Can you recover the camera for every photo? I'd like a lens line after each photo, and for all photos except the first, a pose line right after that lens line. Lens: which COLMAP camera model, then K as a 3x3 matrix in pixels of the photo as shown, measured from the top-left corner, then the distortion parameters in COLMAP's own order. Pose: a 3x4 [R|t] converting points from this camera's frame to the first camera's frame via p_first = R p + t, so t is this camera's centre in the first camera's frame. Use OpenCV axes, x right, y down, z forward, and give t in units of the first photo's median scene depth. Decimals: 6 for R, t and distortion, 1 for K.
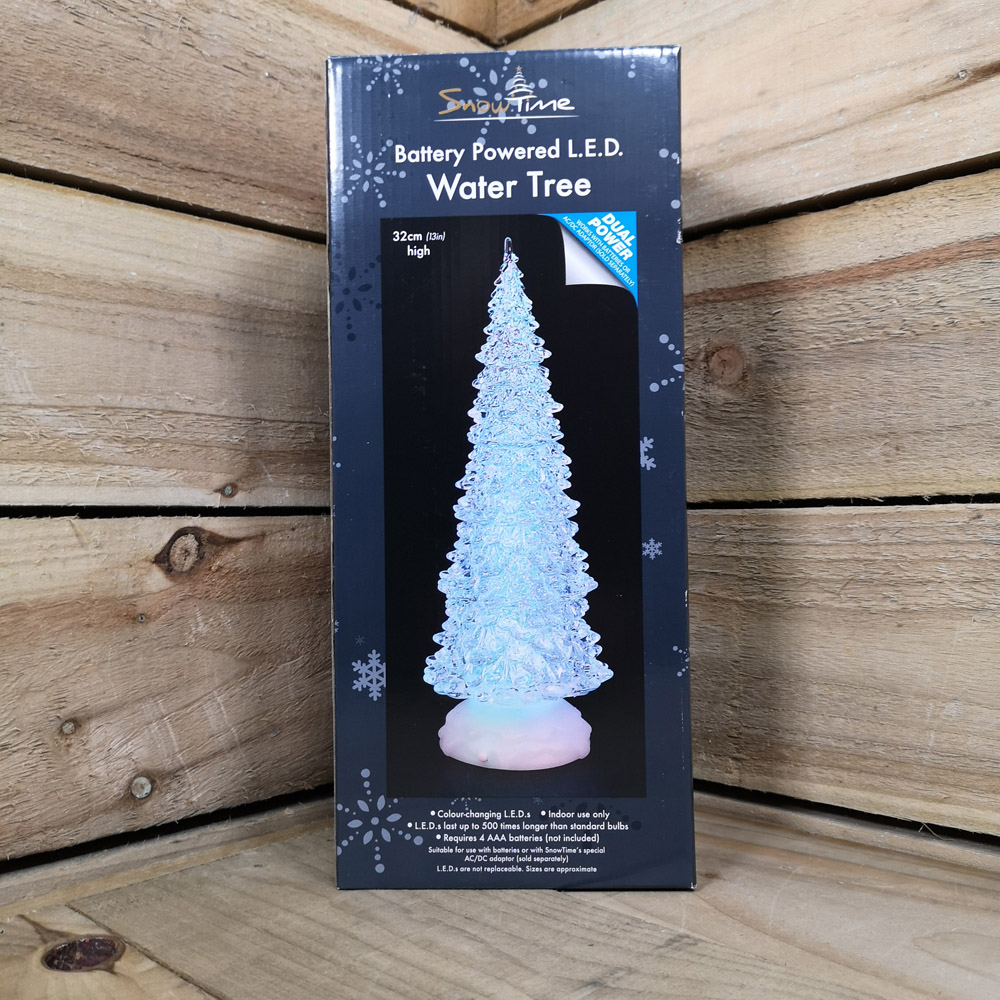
lens RADIAL K [[1056.3, 0, 500.4], [0, 1056.3, 498.9], [0, 0, 1]] dist [0.006639, 0.000000]
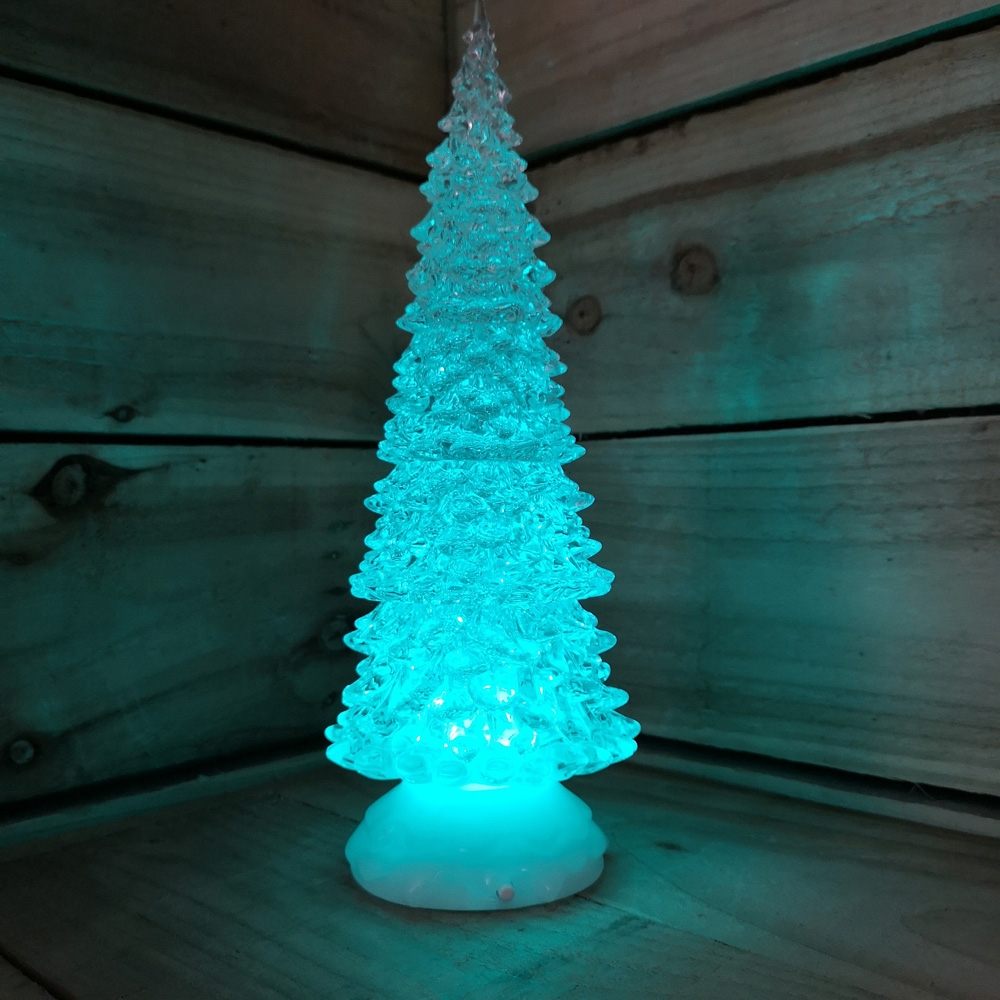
lens RADIAL K [[1056.3, 0, 508.9], [0, 1056.3, 504.6], [0, 0, 1]] dist [0.006639, 0.000000]
pose [[0.999925, -0.008316, 0.009008, 0.058074], [0.008030, 0.999478, 0.031277, 0.046172], [-0.009264, -0.031202, 0.999470, 0.137315]]
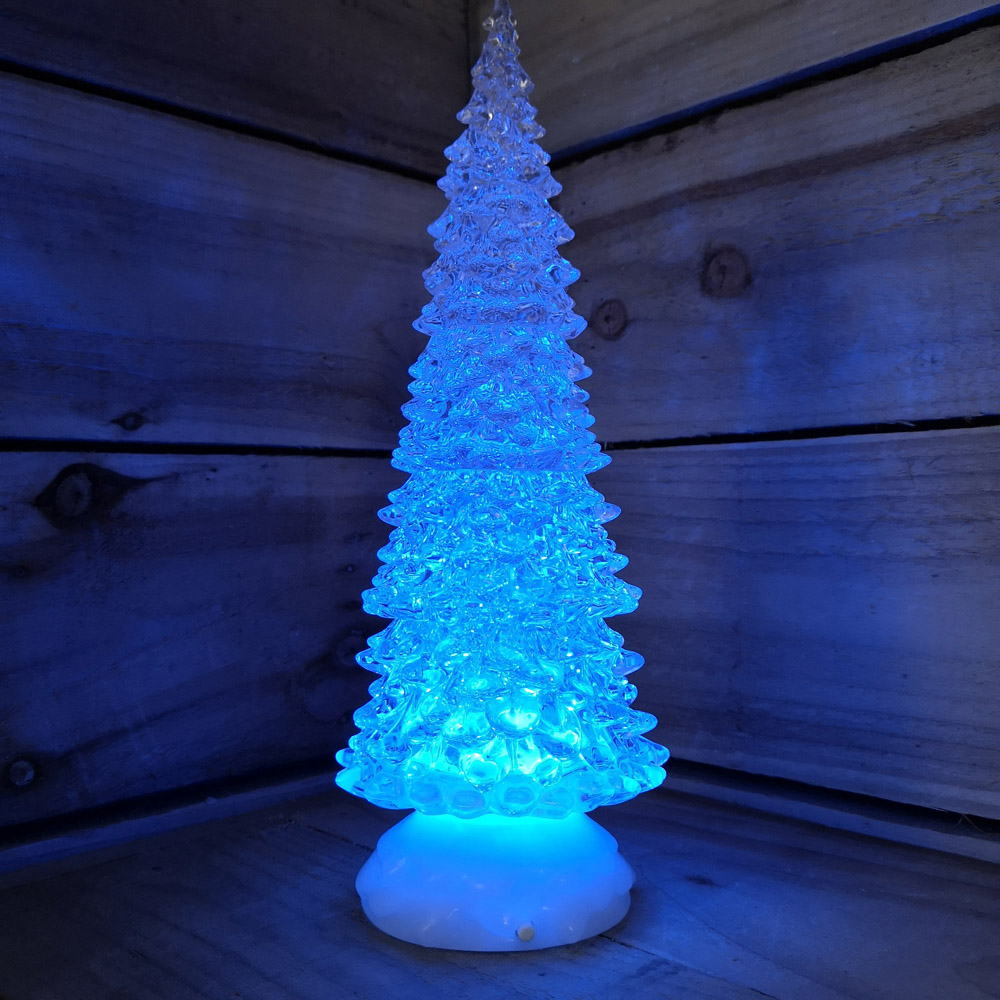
lens RADIAL K [[1056.3, 0, 508.4], [0, 1056.3, 500.8], [0, 0, 1]] dist [0.006639, 0.000000]
pose [[0.999886, -0.005844, -0.013958, 0.060226], [0.006087, 0.999830, 0.017380, 0.046787], [0.013854, -0.017463, 0.999752, 0.181339]]
